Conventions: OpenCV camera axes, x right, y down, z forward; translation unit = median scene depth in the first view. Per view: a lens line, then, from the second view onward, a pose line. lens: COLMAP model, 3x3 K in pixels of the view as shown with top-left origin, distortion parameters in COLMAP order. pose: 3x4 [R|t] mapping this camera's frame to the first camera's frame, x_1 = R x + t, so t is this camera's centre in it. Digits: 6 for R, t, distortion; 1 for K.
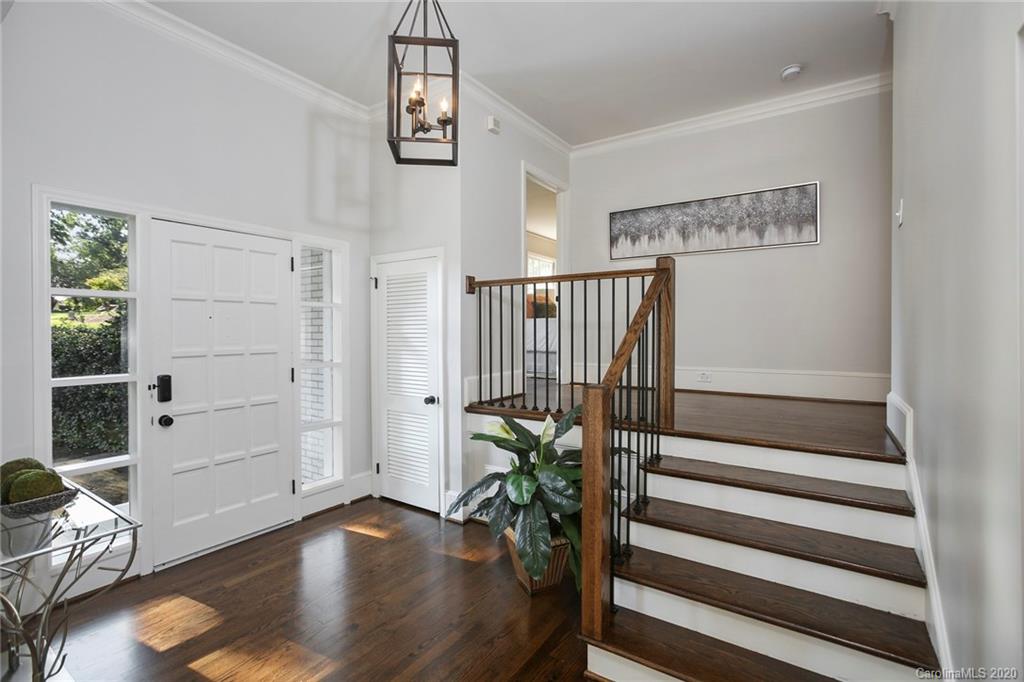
lens RADIAL K [[470.5, 0, 510.7], [0, 470.5, 335.8], [0, 0, 1]] dist [-0.008498, 0.002687]
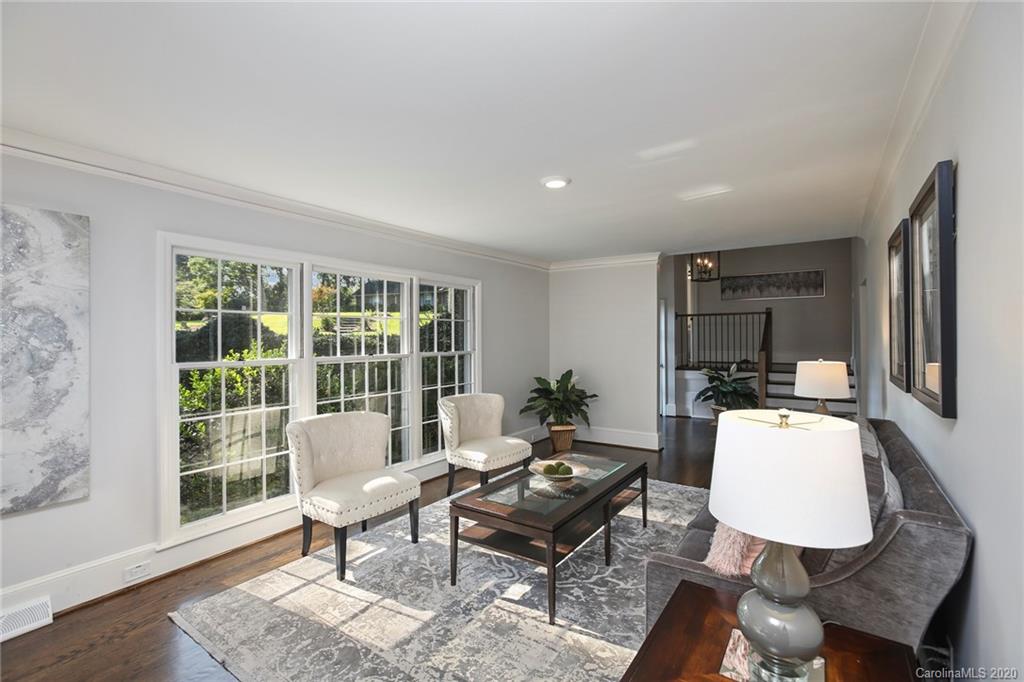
lens RADIAL K [[470.5, 0, 513.8], [0, 470.5, 334.2], [0, 0, 1]] dist [-0.008498, 0.002687]
pose [[0.999983, -0.000679, 0.005745, -0.781537], [0.000750, 0.999925, -0.012260, 0.010330], [-0.005736, 0.012265, 0.999908, -1.144262]]
